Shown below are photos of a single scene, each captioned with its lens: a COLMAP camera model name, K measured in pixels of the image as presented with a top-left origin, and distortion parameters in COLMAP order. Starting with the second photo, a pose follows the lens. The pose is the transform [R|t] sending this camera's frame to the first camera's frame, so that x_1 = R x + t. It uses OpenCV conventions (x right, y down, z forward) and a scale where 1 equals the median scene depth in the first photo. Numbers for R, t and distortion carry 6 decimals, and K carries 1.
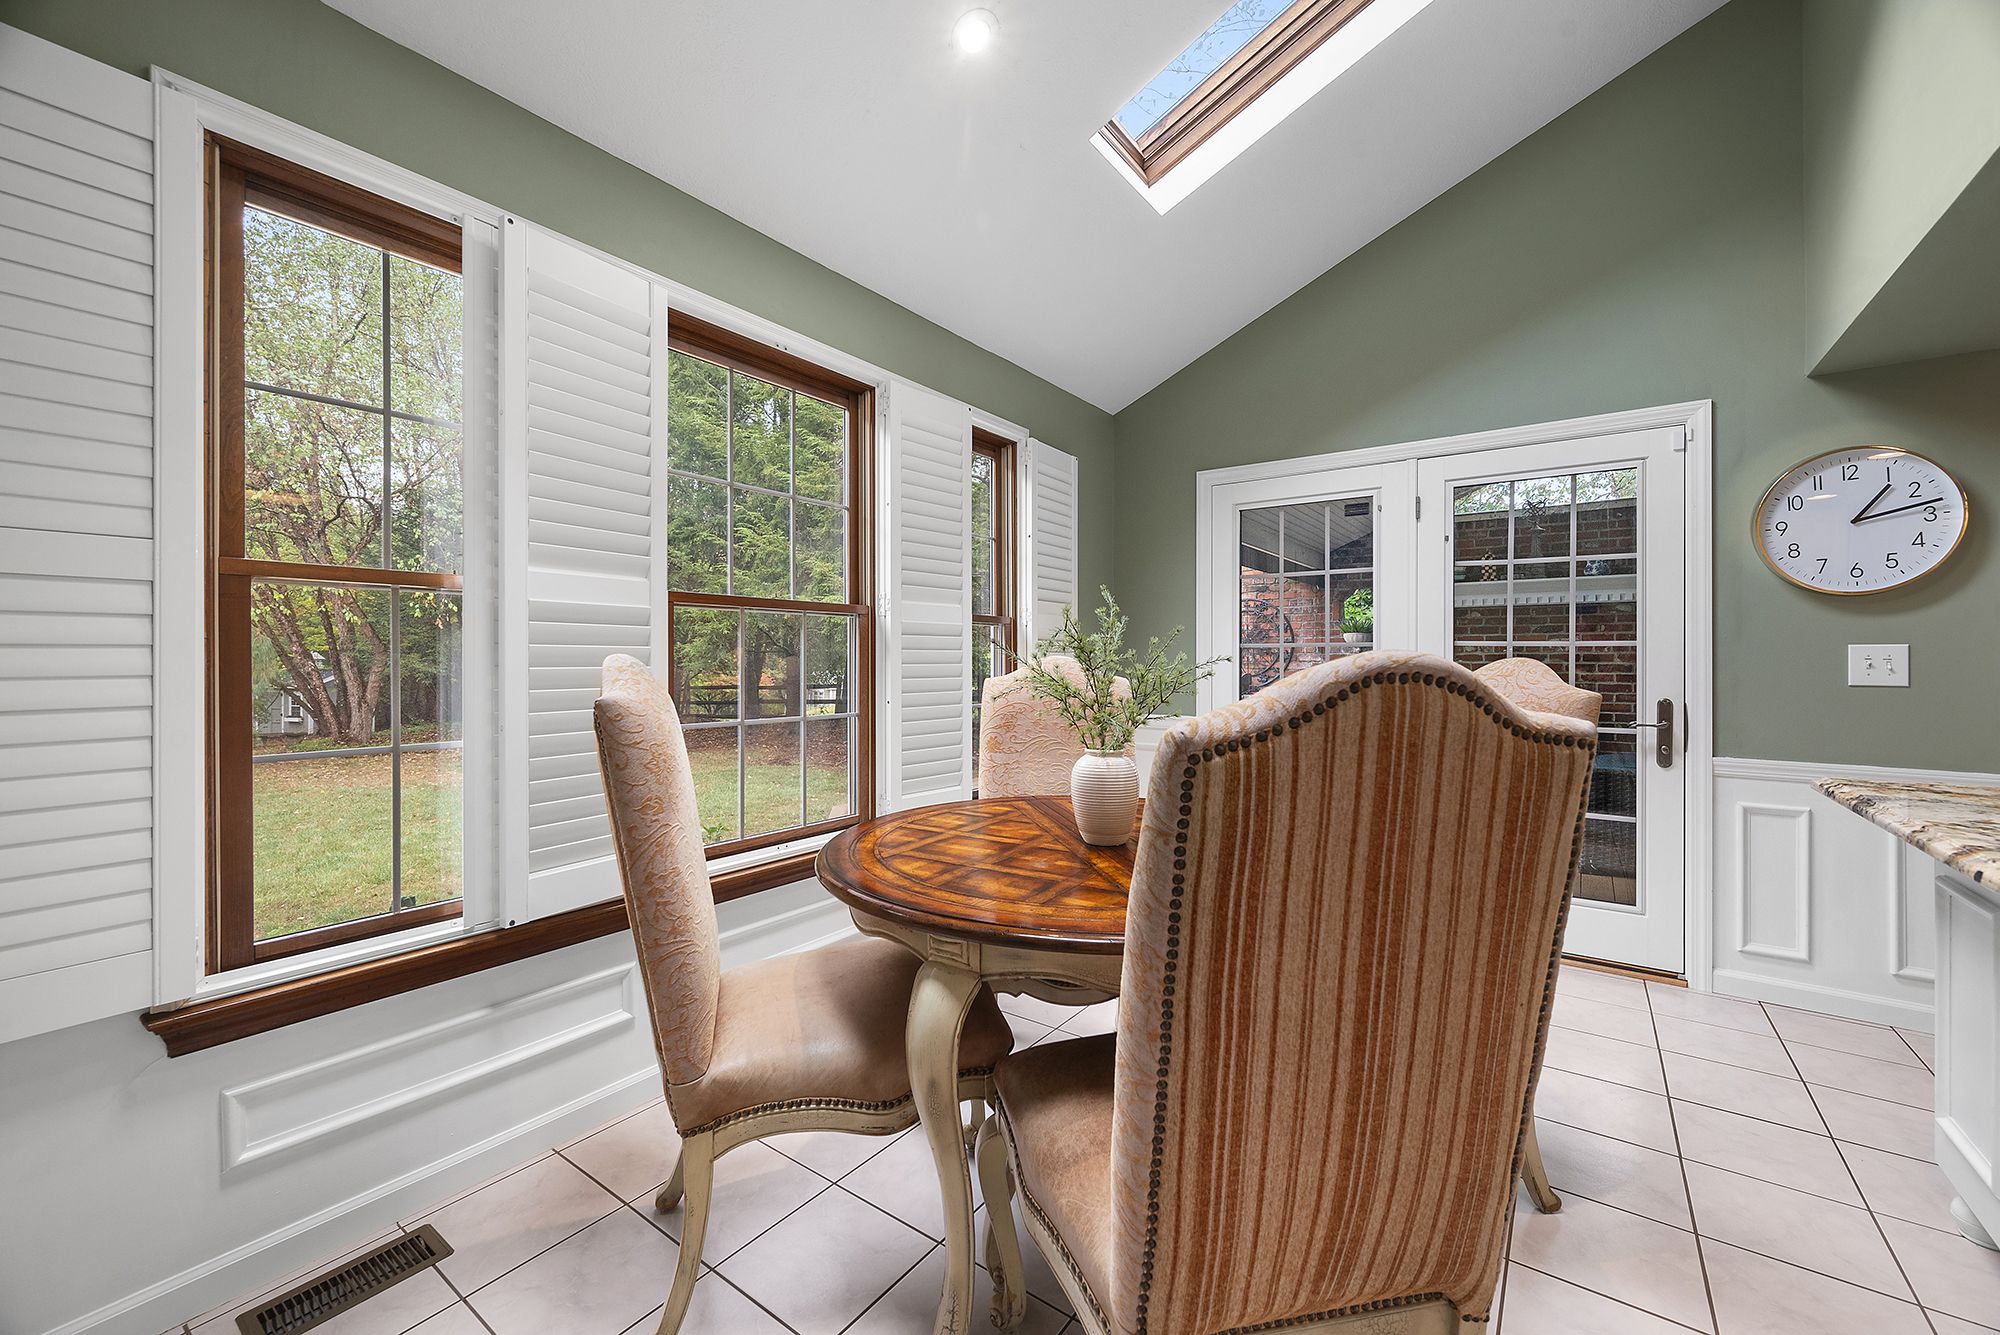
lens RADIAL K [[788.0, 0, 991.8], [0, 788.0, 665.4], [0, 0, 1]] dist [-0.002978, -0.000502]
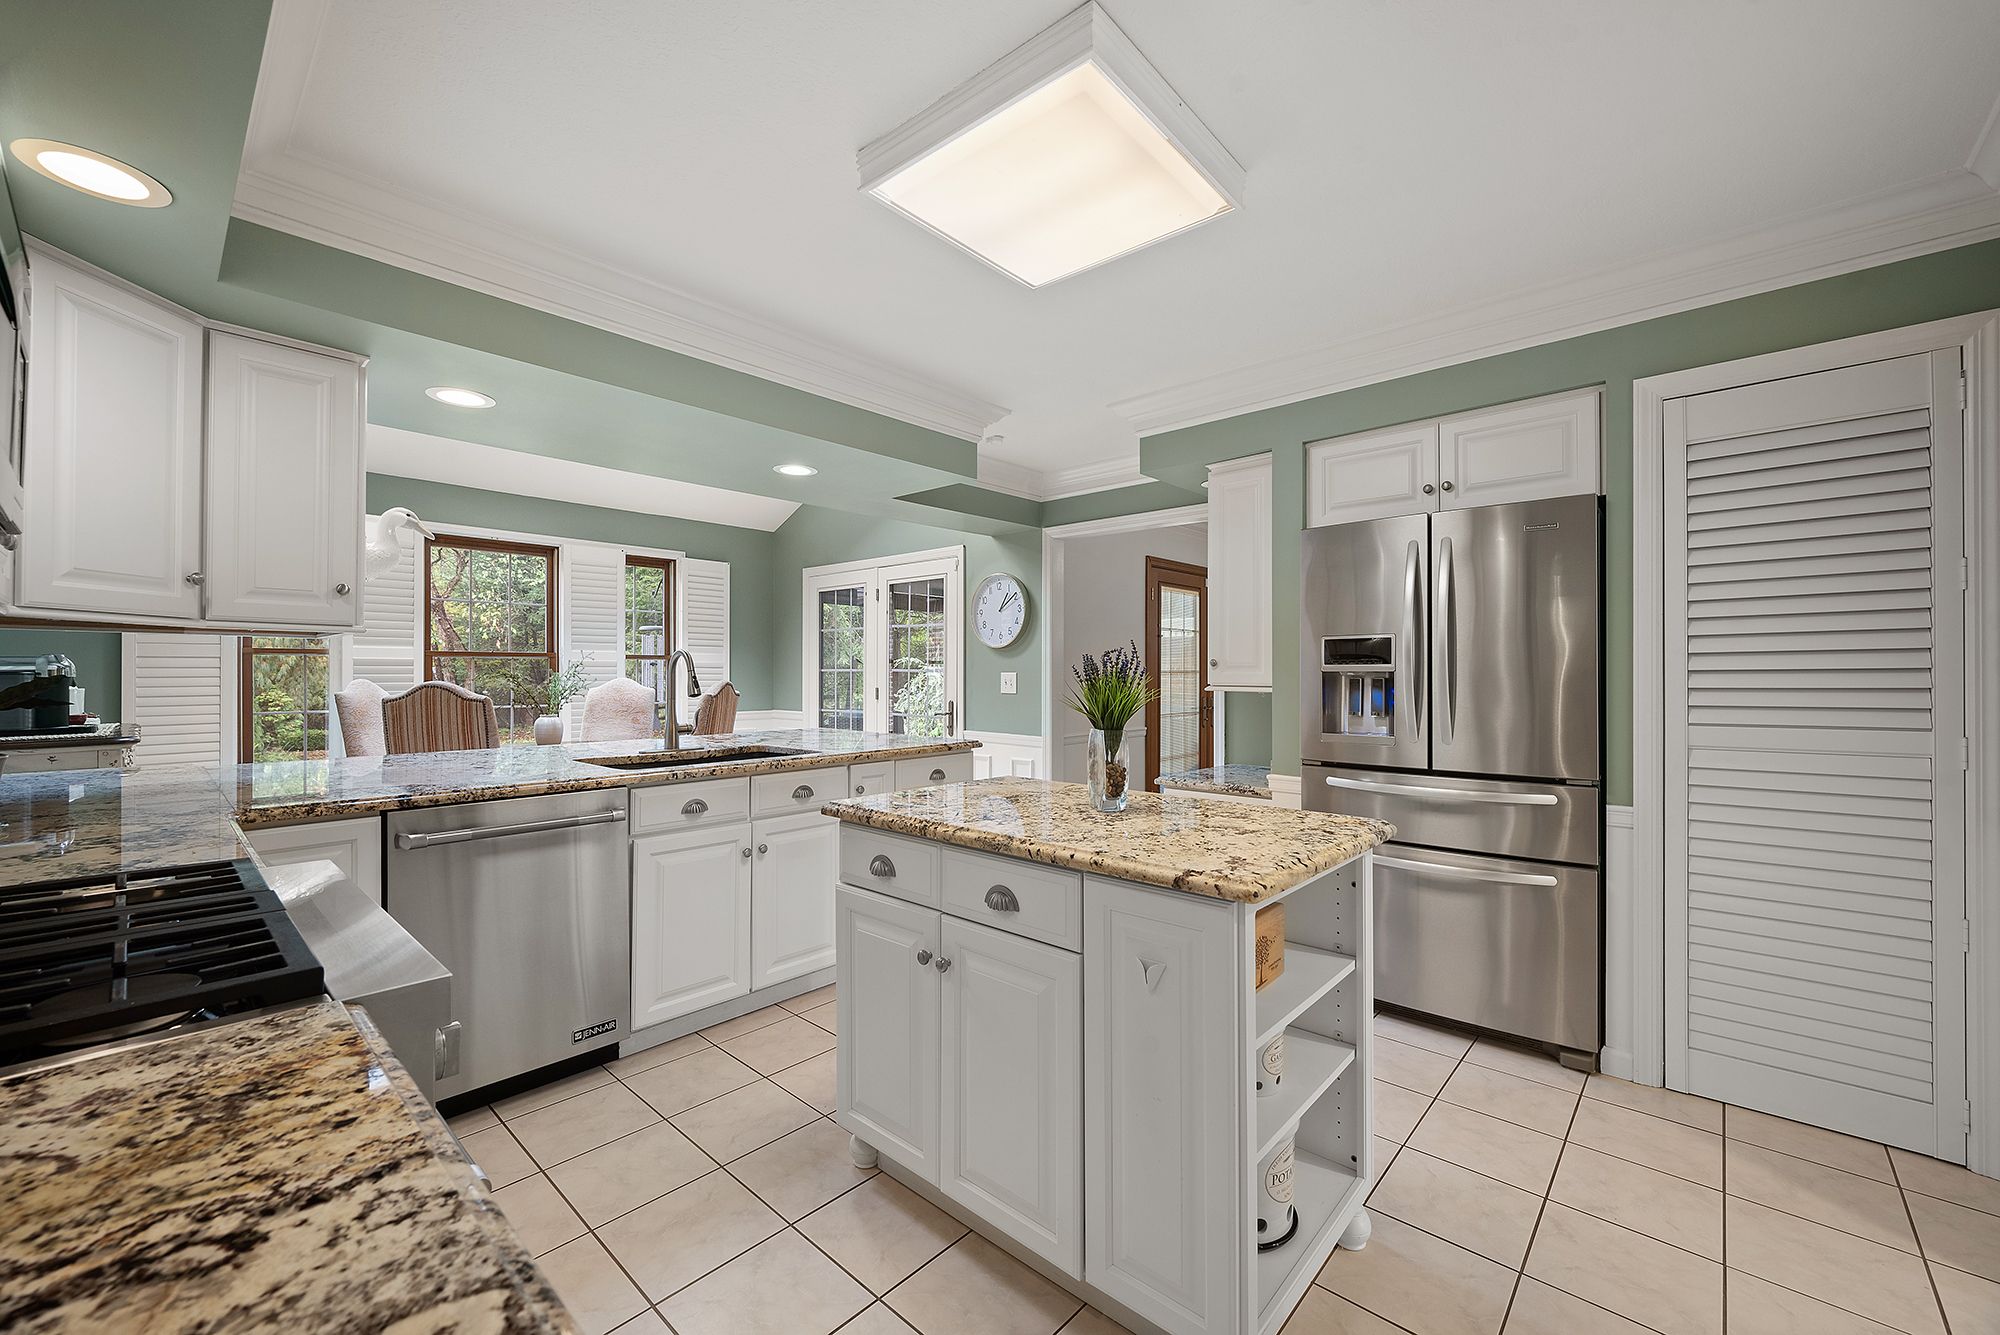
lens RADIAL K [[788.0, 0, 1007.9], [0, 788.0, 668.7], [0, 0, 1]] dist [-0.002978, -0.000502]
pose [[0.991525, 0.006118, -0.129771, 1.324307], [-0.007063, 0.999952, -0.006824, -0.023587], [0.129723, 0.007683, 0.991520, -0.936094]]
